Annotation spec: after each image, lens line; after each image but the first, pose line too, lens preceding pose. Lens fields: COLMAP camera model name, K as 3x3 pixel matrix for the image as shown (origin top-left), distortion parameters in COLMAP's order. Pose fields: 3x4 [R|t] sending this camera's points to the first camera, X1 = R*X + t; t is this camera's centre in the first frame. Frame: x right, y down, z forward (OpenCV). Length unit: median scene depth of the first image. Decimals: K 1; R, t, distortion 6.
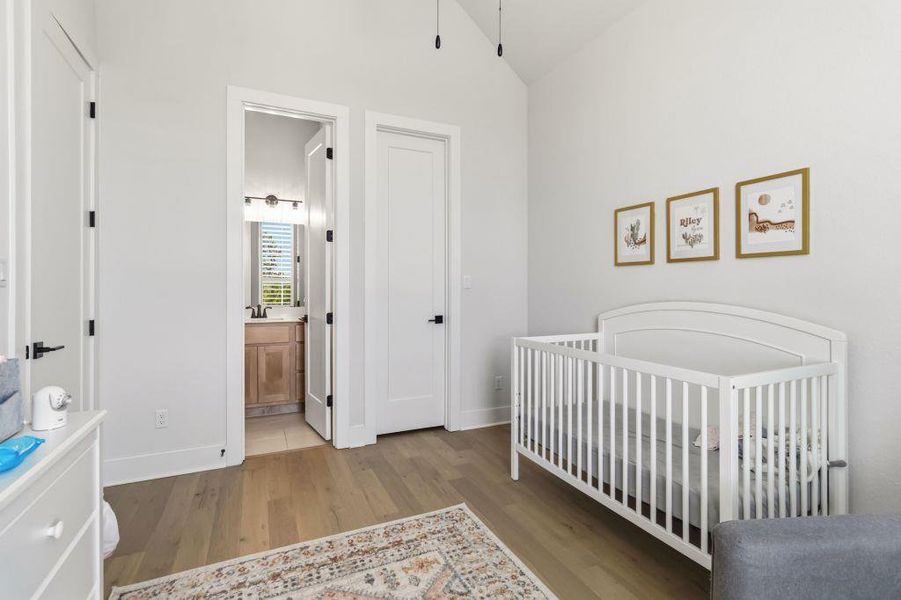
lens RADIAL K [[424.3, 0, 455.3], [0, 424.3, 291.5], [0, 0, 1]] dist [0.000321, -0.000099]
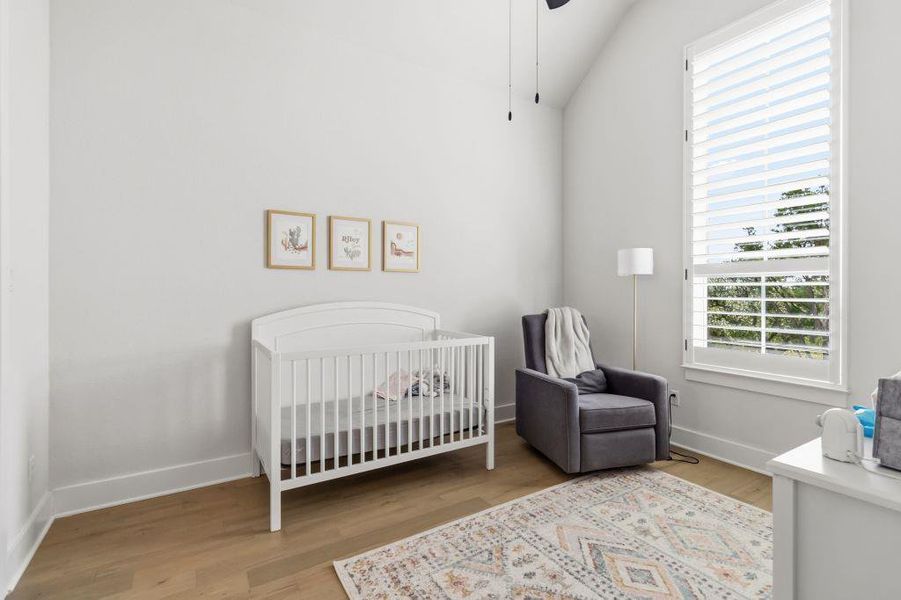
lens RADIAL K [[424.3, 0, 456.0], [0, 424.3, 296.4], [0, 0, 1]] dist [0.000321, -0.000099]
pose [[-0.128848, -0.002890, 0.991660, -0.791051], [0.011890, 0.999919, 0.004459, 0.006466], [-0.991593, 0.012365, -0.128803, 0.877576]]
